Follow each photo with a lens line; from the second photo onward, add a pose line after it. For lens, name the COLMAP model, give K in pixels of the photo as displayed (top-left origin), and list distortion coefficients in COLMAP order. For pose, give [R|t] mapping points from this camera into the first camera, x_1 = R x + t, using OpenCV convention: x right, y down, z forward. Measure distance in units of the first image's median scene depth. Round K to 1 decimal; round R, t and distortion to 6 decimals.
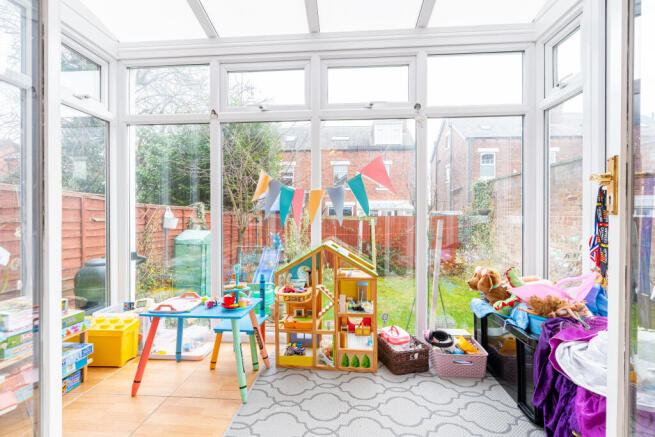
lens RADIAL K [[297.3, 0, 324.6], [0, 297.3, 216.4], [0, 0, 1]] dist [-0.000731, 0.000076]
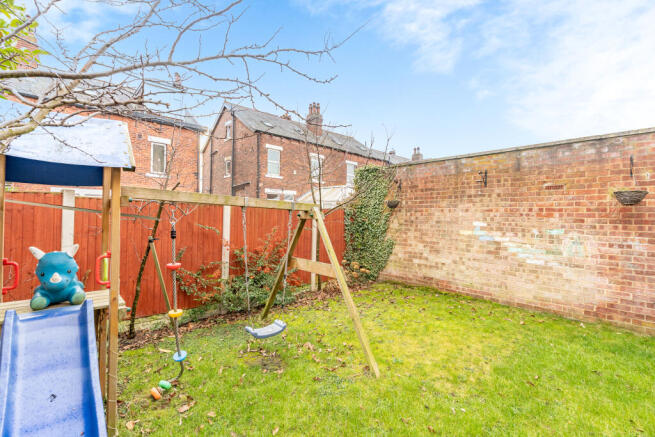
lens RADIAL K [[297.3, 0, 324.6], [0, 297.3, 216.4], [0, 0, 1]] dist [-0.000731, 0.000076]
pose [[0.679441, 0.006693, 0.733700, -0.224771], [-0.007819, 0.999968, -0.001882, 0.028589], [-0.733689, -0.004458, 0.679471, 0.732874]]
